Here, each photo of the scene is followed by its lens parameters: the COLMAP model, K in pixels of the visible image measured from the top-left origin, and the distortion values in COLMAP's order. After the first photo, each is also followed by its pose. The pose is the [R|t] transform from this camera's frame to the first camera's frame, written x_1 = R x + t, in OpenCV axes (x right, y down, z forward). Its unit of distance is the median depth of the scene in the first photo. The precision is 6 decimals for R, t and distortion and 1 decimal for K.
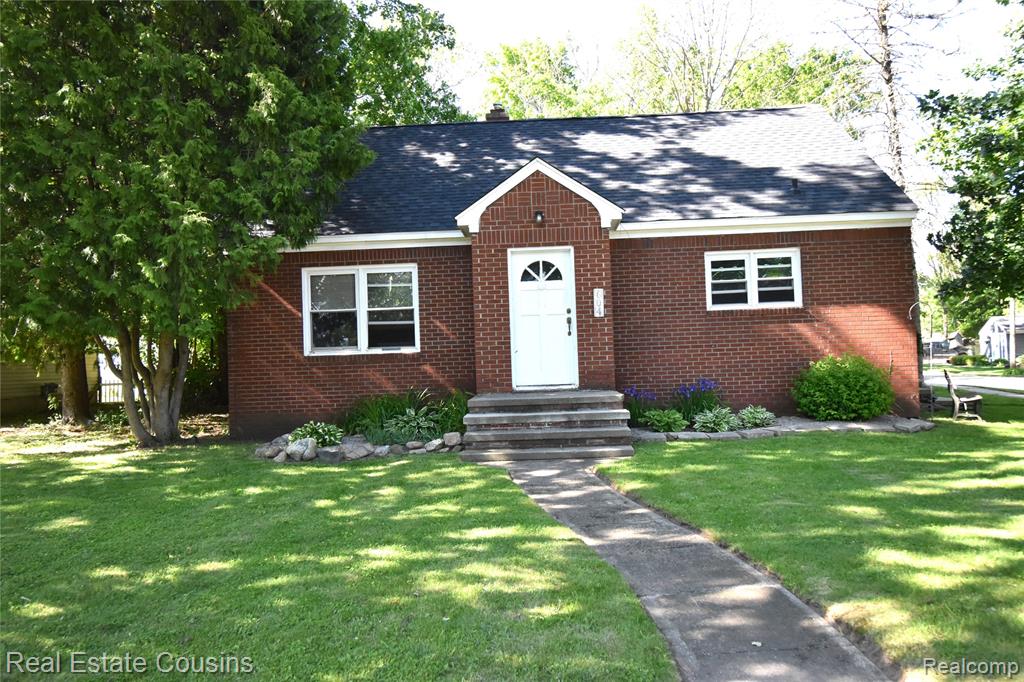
lens RADIAL K [[847.1, 0, 512.0], [0, 847.1, 341.0], [0, 0, 1]] dist [-0.001438, -0.006836]
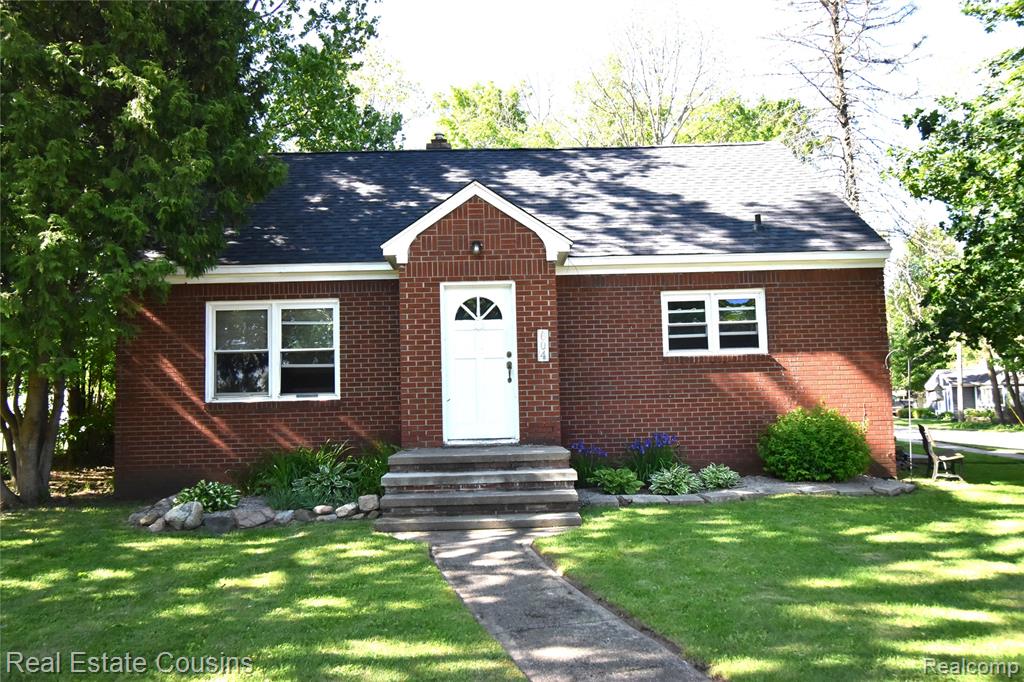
lens RADIAL K [[847.1, 0, 512.0], [0, 847.1, 341.0], [0, 0, 1]] dist [-0.001438, -0.006836]
pose [[0.998186, 0.014373, 0.058471, 0.018227], [-0.011030, 0.998307, -0.057113, 0.000788], [-0.059193, 0.056364, 0.996654, 0.120885]]
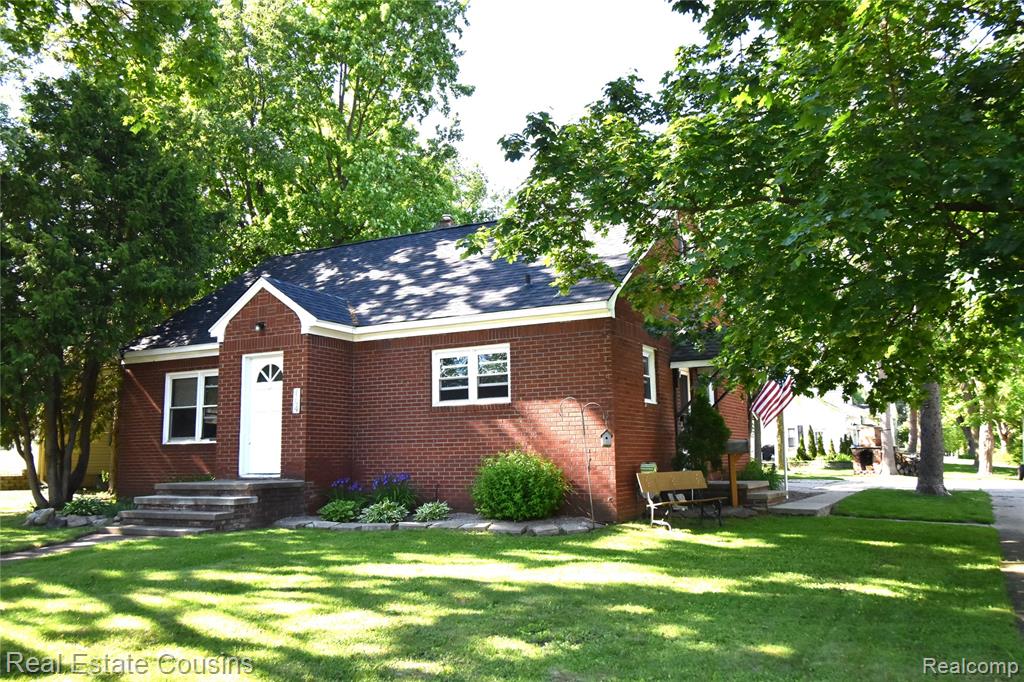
lens RADIAL K [[847.1, 0, 512.0], [0, 847.1, 341.0], [0, 0, 1]] dist [-0.001438, -0.006836]
pose [[0.898976, -0.037390, -0.436399, 0.825514], [-0.007652, 0.994857, -0.101000, -0.012398], [0.437931, 0.094136, 0.894066, 0.111545]]
